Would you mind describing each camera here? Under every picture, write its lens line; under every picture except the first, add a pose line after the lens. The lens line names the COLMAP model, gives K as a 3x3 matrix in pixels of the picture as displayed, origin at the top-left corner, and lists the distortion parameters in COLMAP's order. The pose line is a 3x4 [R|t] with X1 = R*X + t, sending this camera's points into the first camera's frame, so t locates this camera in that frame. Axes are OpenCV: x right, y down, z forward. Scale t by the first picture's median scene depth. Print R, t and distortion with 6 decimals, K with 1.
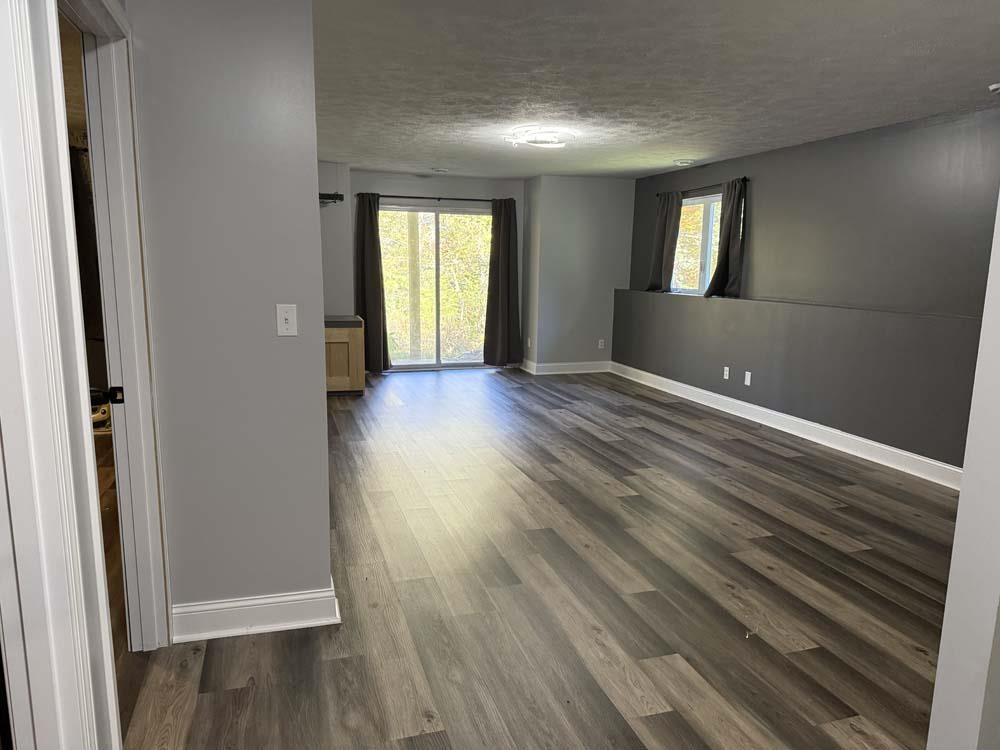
lens RADIAL K [[700.9, 0, 493.4], [0, 700.9, 381.1], [0, 0, 1]] dist [0.071103, -0.097854]
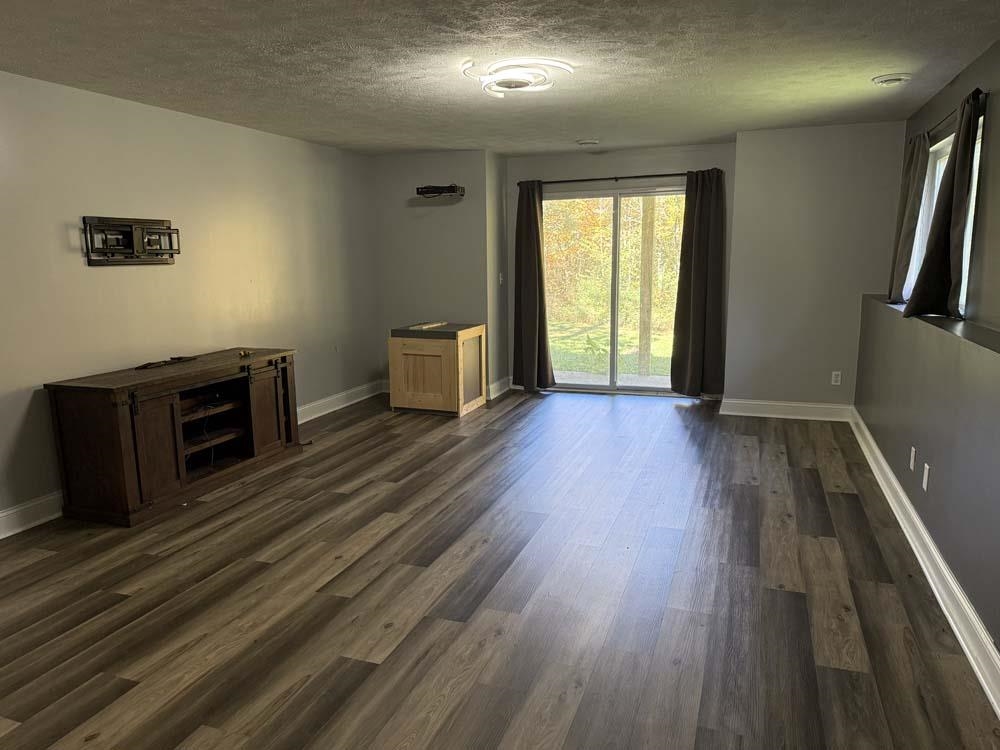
lens RADIAL K [[700.9, 0, 493.4], [0, 700.9, 381.1], [0, 0, 1]] dist [0.071103, -0.097854]
pose [[0.798039, 0.085887, -0.596454, 0.392506], [-0.078646, 0.996170, 0.038218, -0.066917], [0.597452, 0.016409, 0.801737, 0.365520]]
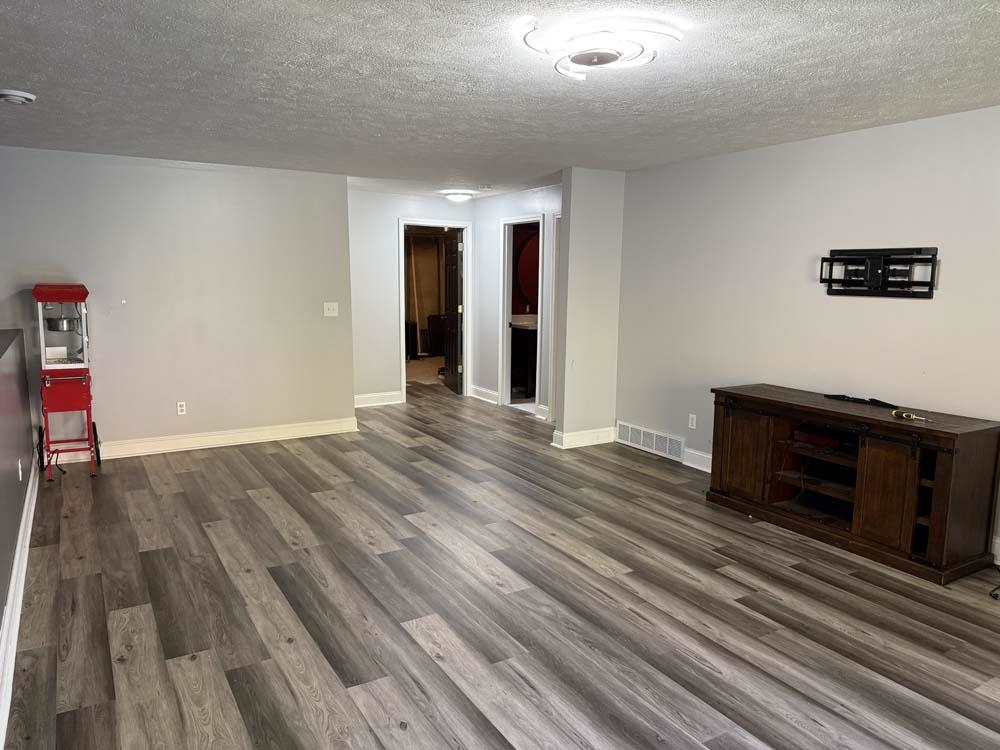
lens RADIAL K [[712.7, 0, 500.3], [0, 712.7, 366.3], [0, 0, 1]] dist [0.066710, -0.081227]
pose [[-0.969831, 0.009918, -0.243576, 0.205282], [-0.062216, 0.956014, 0.286648, -0.227826], [0.235705, 0.293155, -0.926555, 1.233221]]
